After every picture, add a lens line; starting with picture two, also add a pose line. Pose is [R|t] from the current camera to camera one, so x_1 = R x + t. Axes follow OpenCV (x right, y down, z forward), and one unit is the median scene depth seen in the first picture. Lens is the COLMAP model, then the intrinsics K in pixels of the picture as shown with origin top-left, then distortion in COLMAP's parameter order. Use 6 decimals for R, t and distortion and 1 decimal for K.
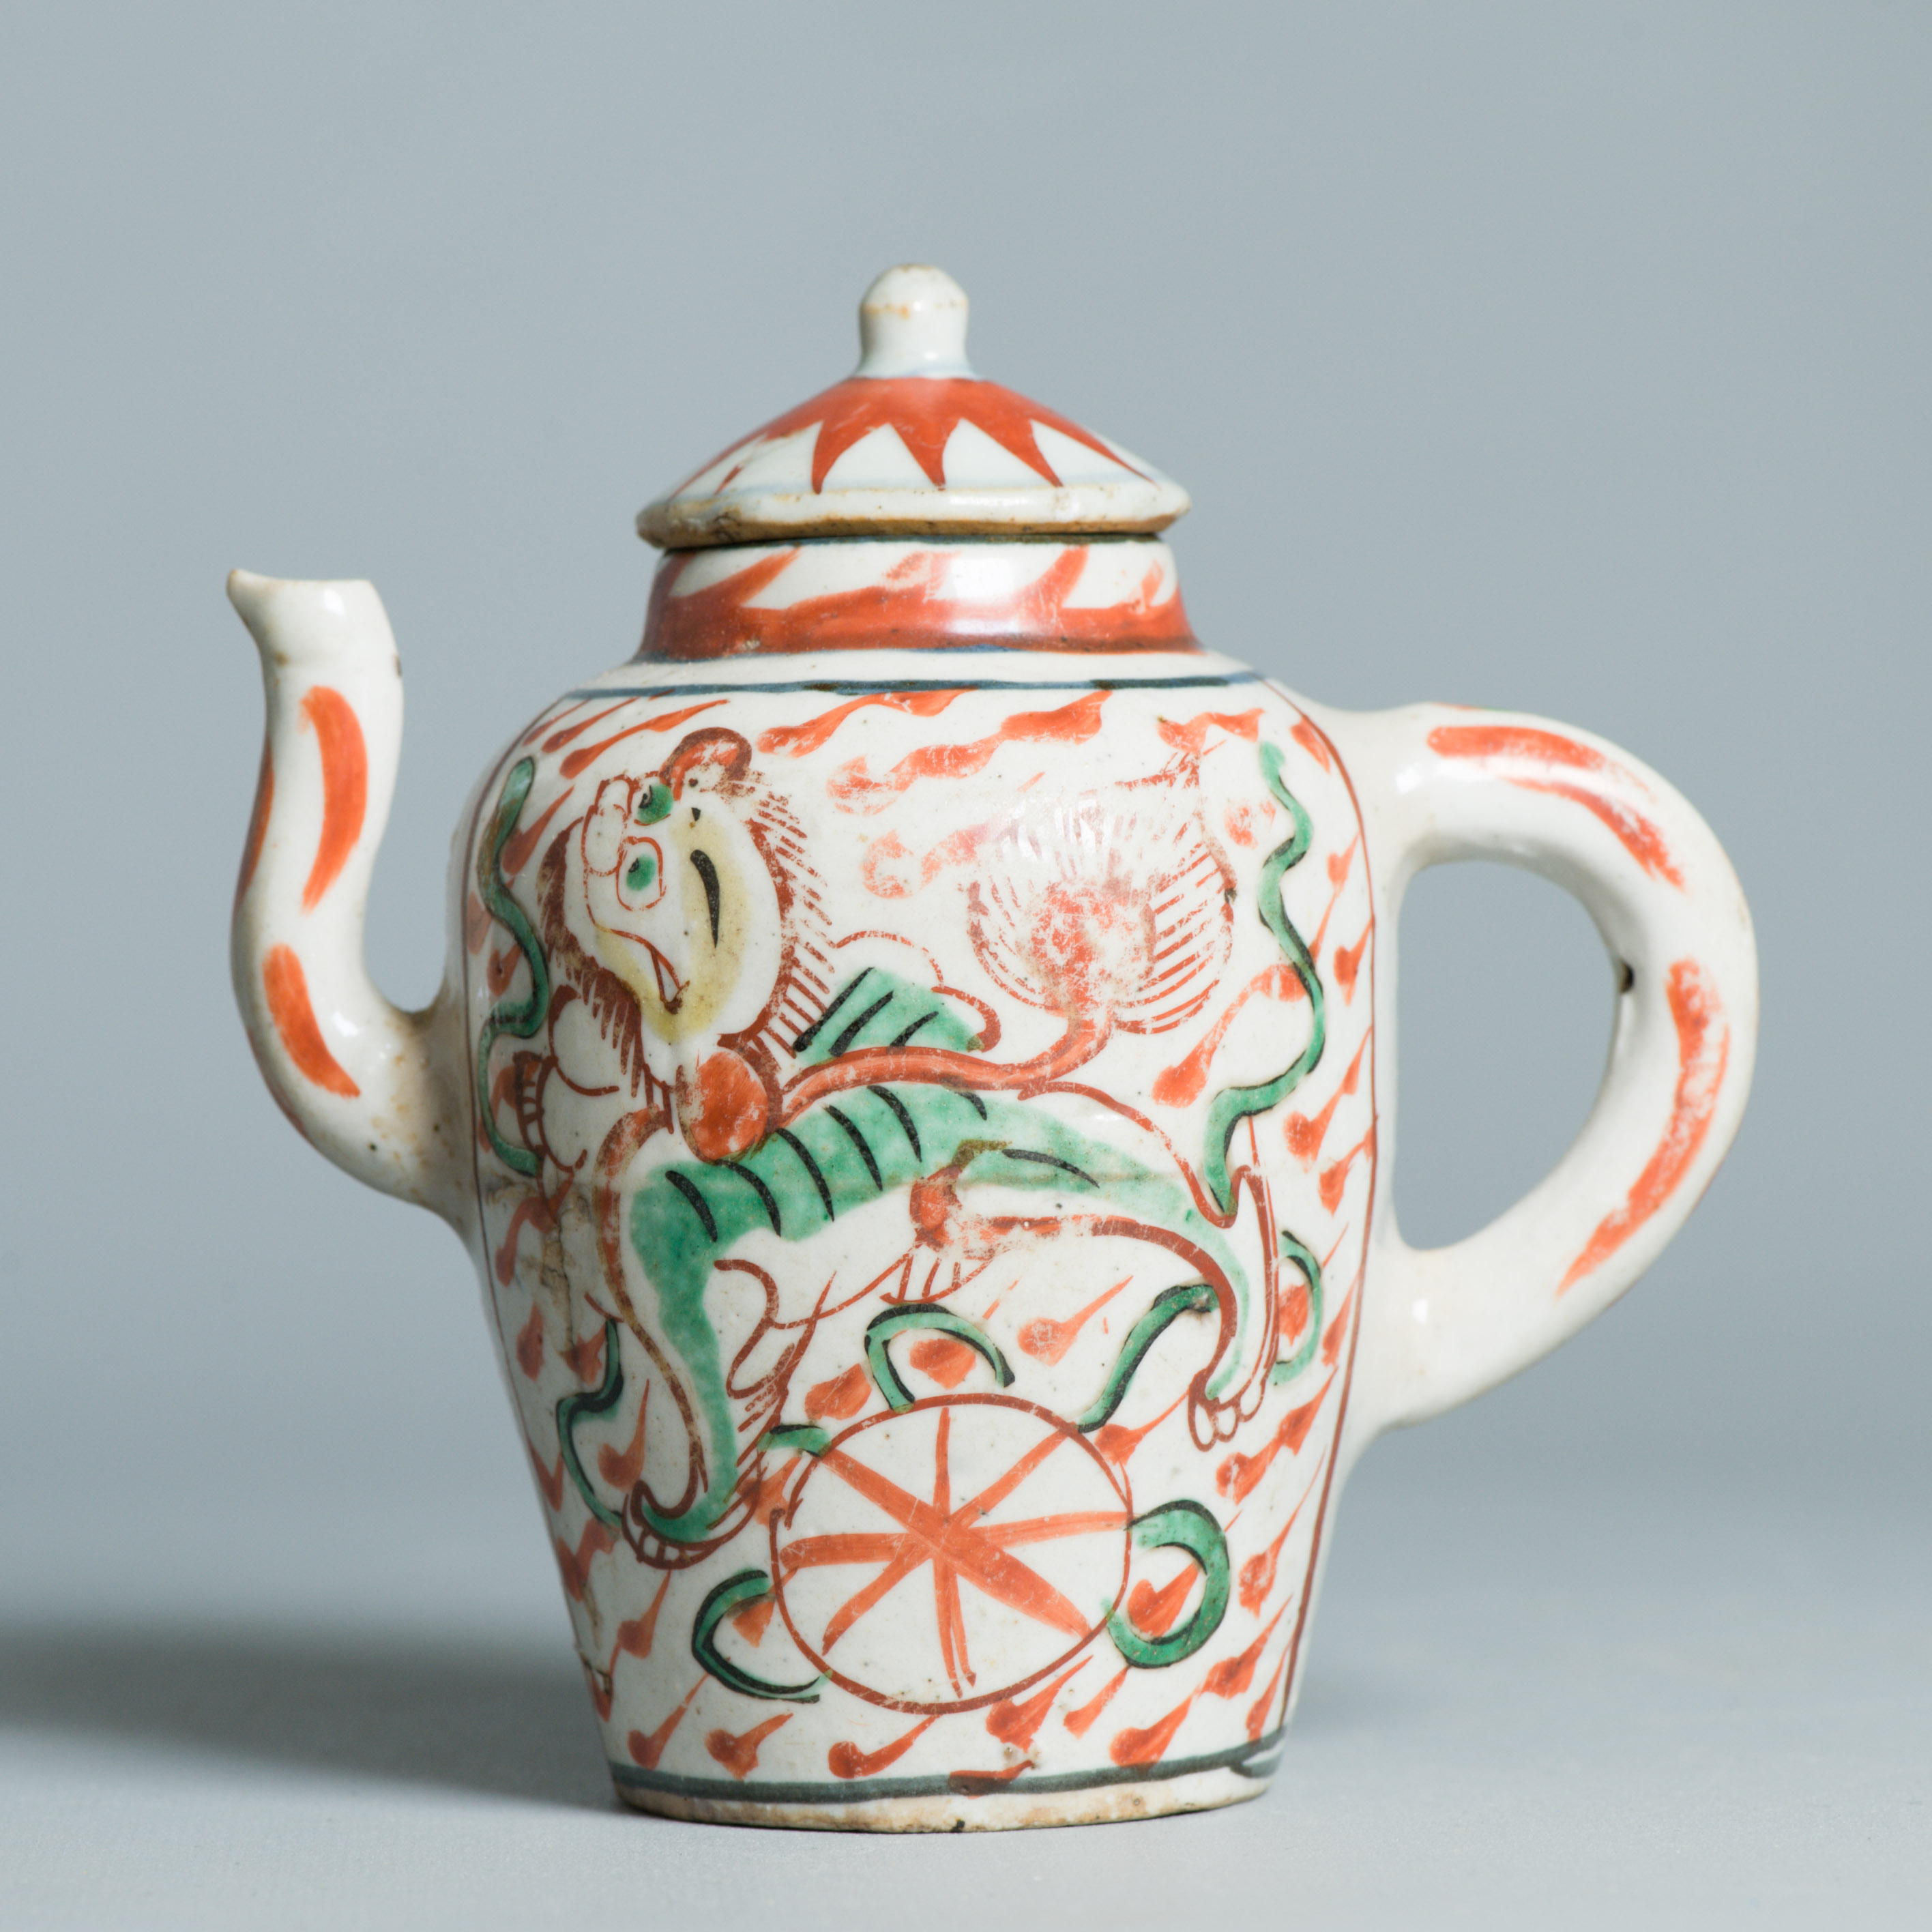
lens RADIAL K [[9629.0, 0, 819.9], [0, 9629.0, 964.9], [0, 0, 1]] dist [-0.235109, 4.657538]
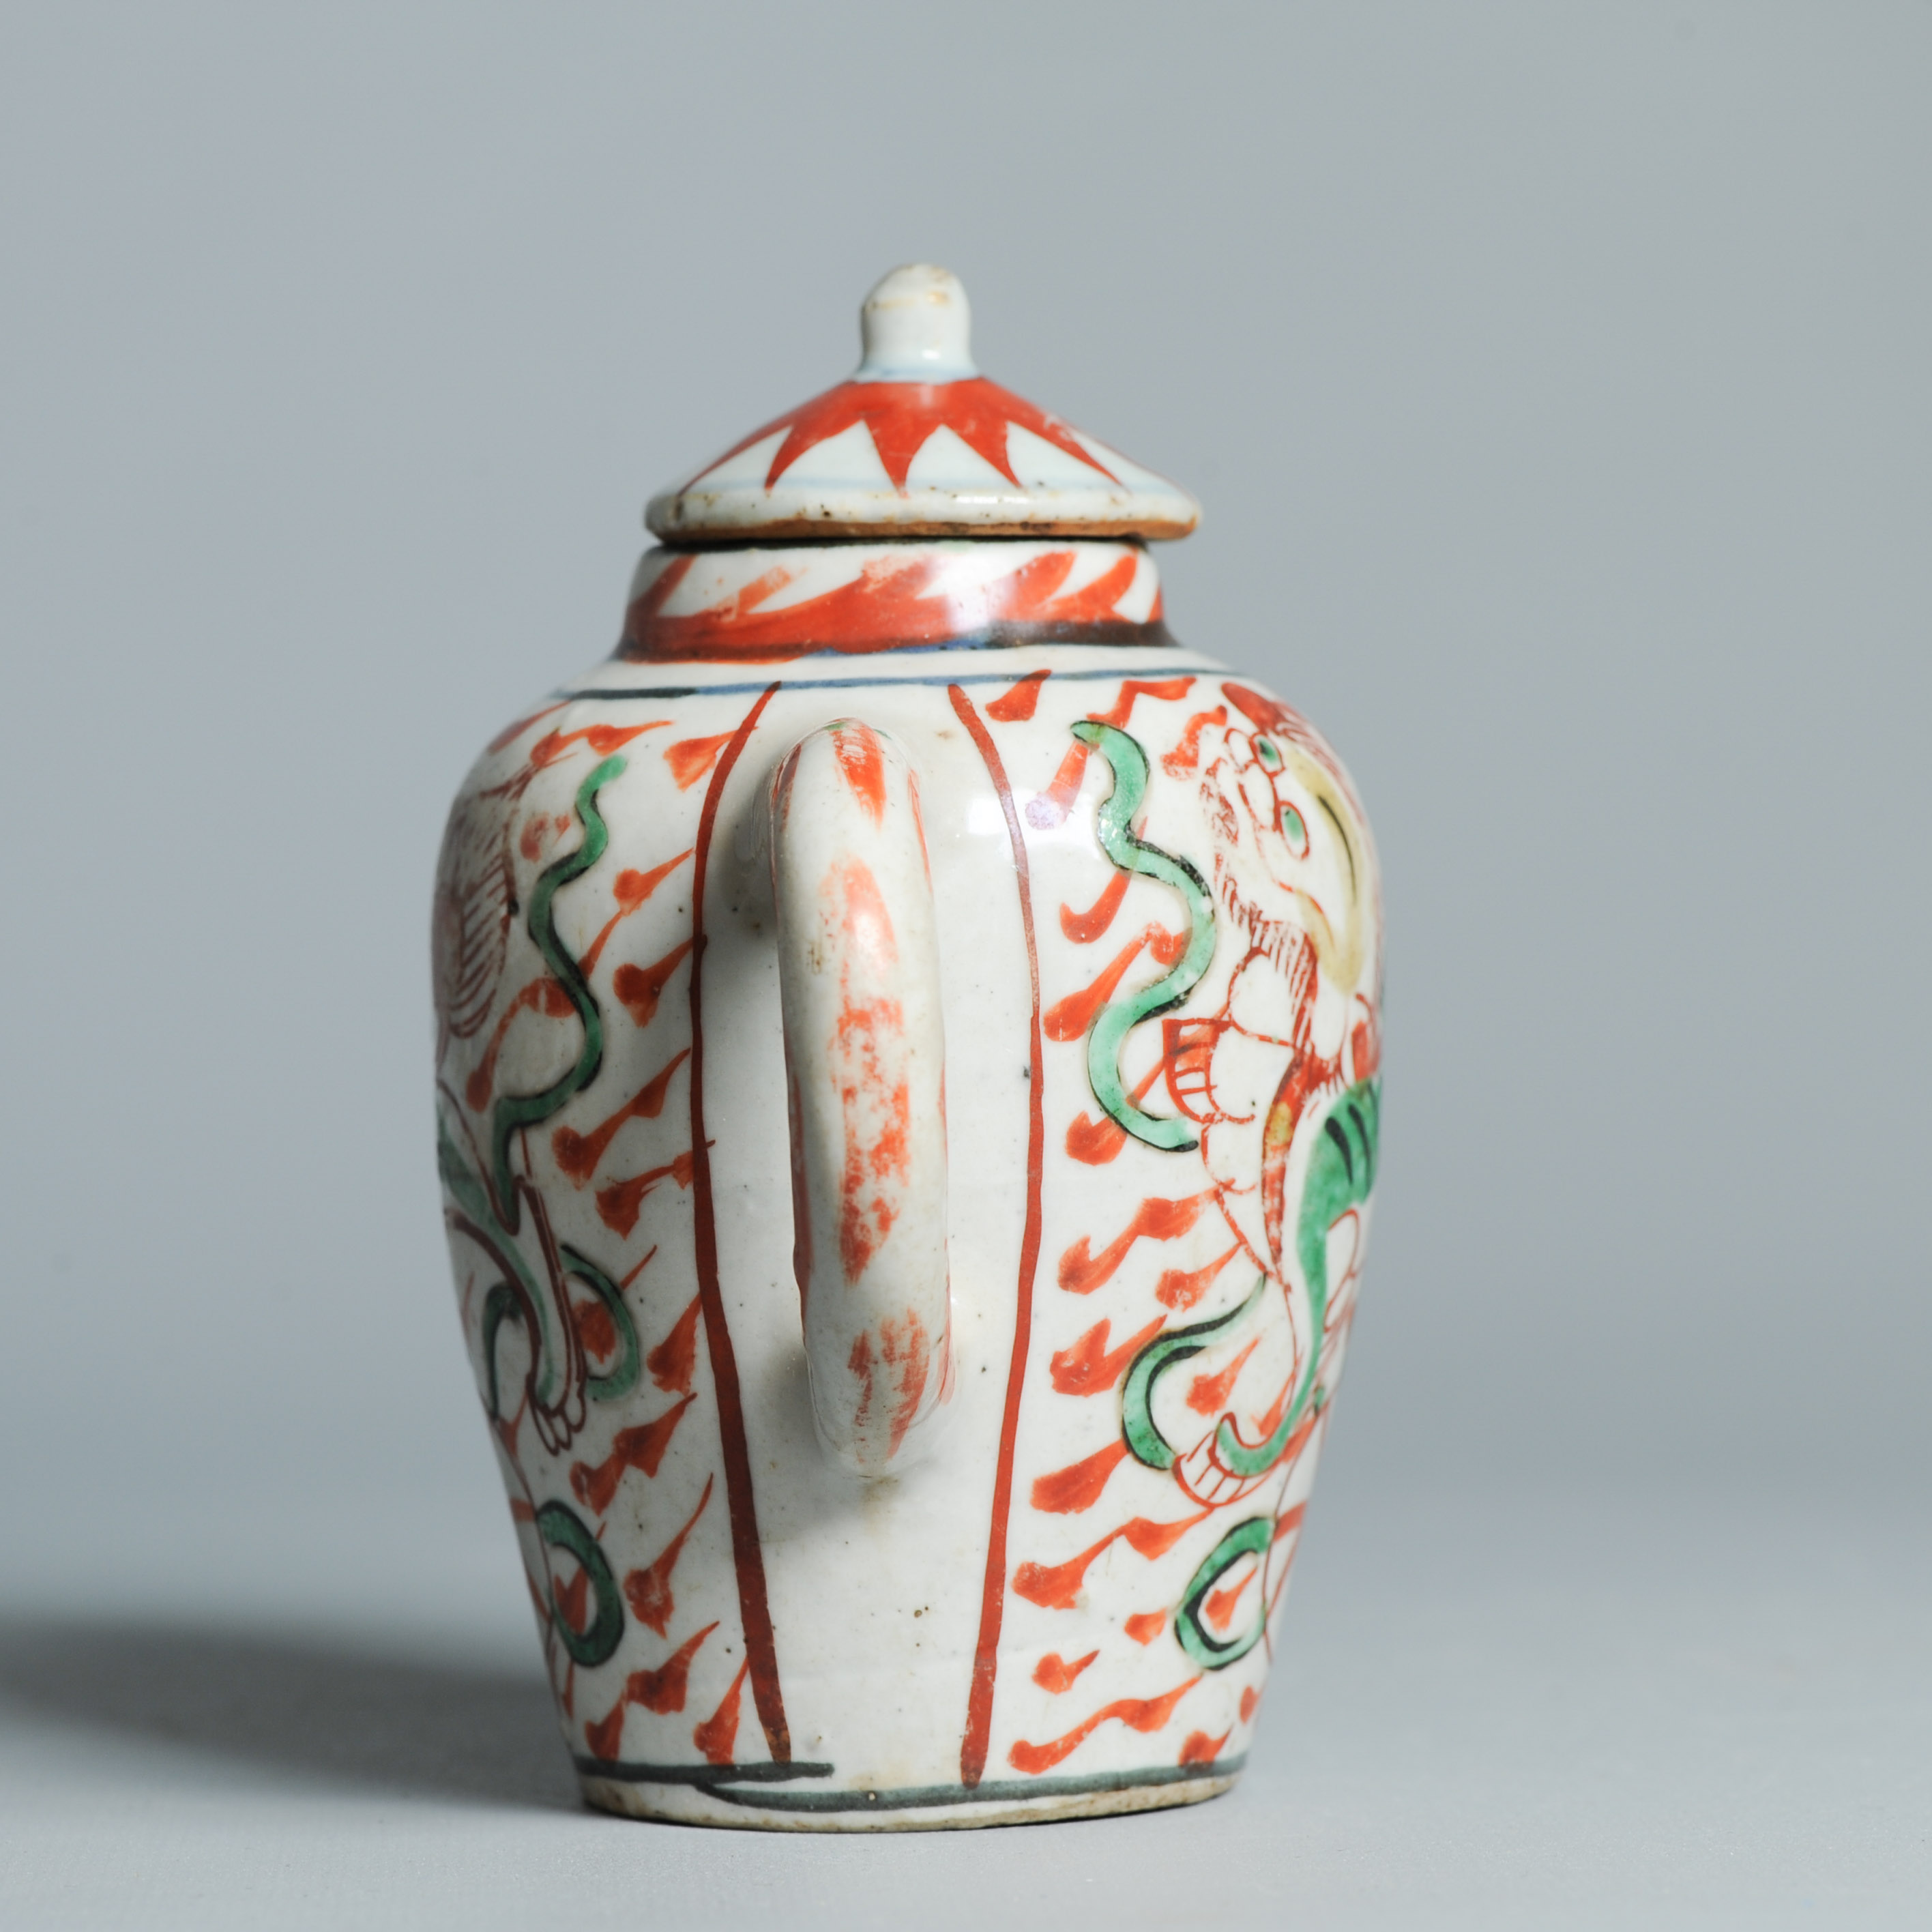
lens RADIAL K [[9629.0, 0, 819.9], [0, 9629.0, 964.9], [0, 0, 1]] dist [-0.235109, 4.657538]
pose [[-0.068210, 0.051290, -0.996352, 1.047526], [-0.010402, 0.998587, 0.052118, -0.054185], [0.997617, 0.013919, -0.067580, 1.099904]]
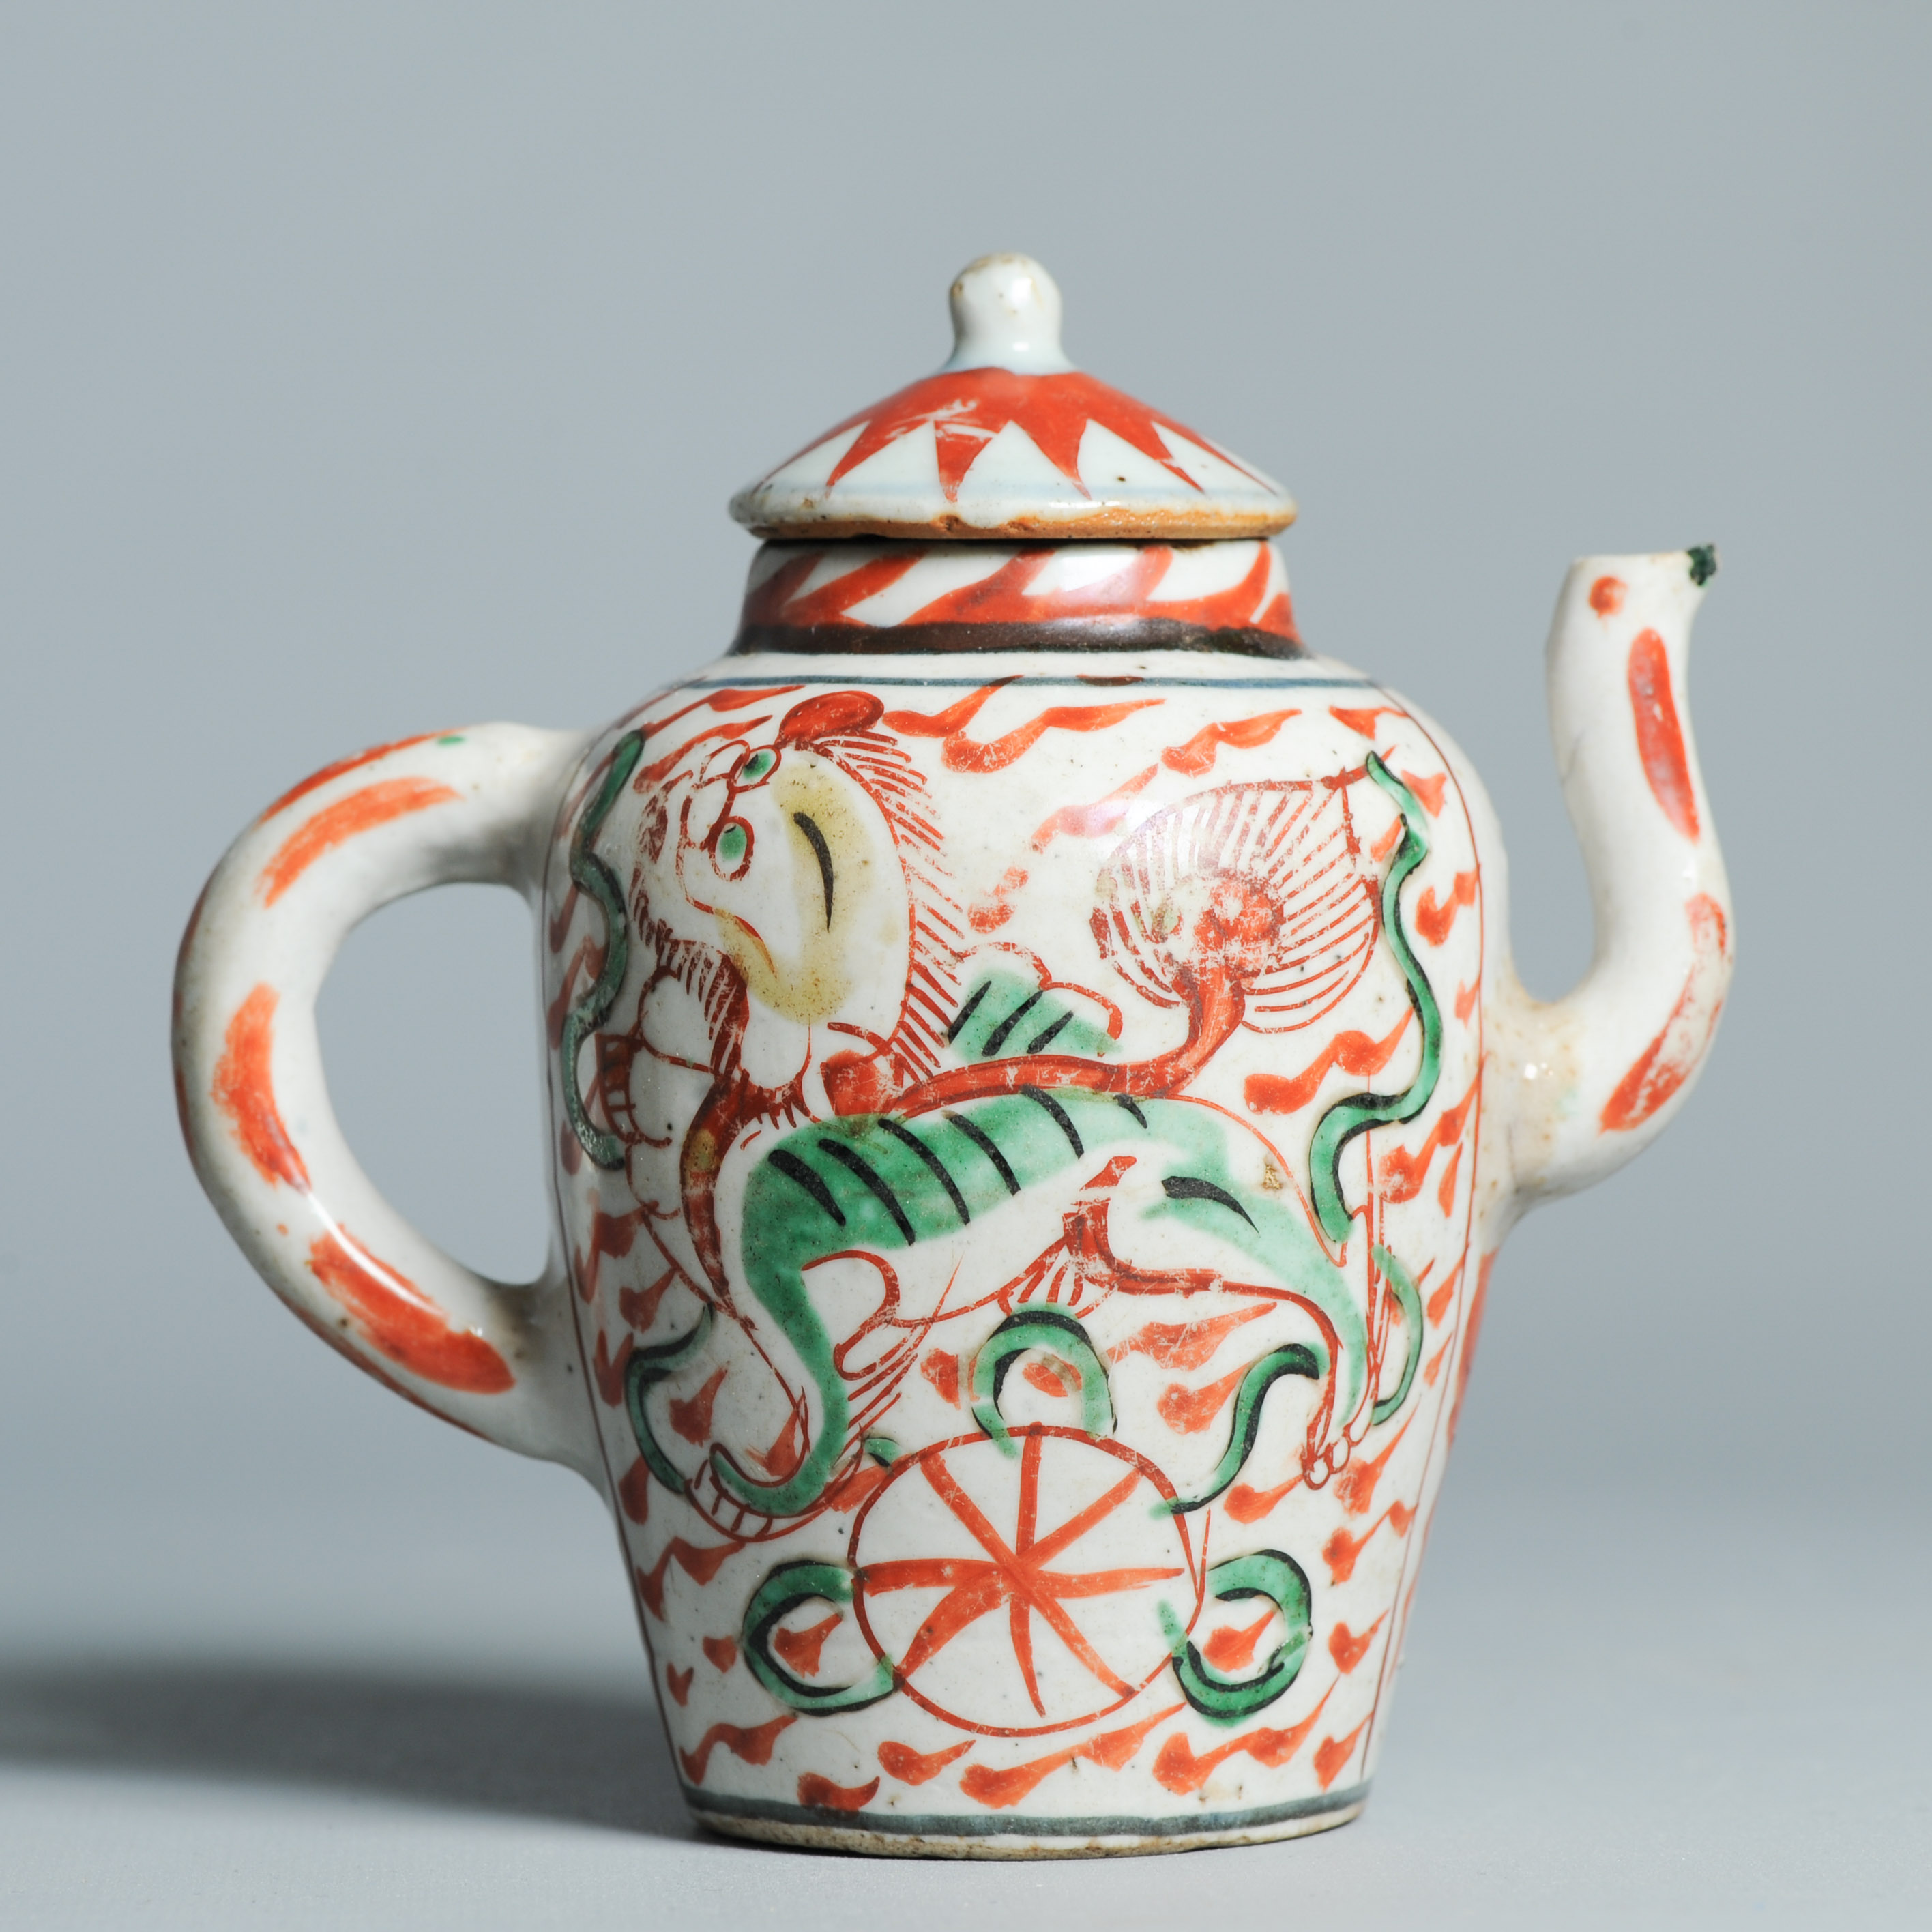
lens RADIAL K [[9629.0, 0, 819.9], [0, 9629.0, 964.9], [0, 0, 1]] dist [-0.235109, 4.657538]
pose [[-0.996605, 0.034721, 0.074648, -0.043411], [0.039130, 0.997524, 0.058435, -0.060910], [-0.072434, 0.061157, -0.995496, 2.049021]]
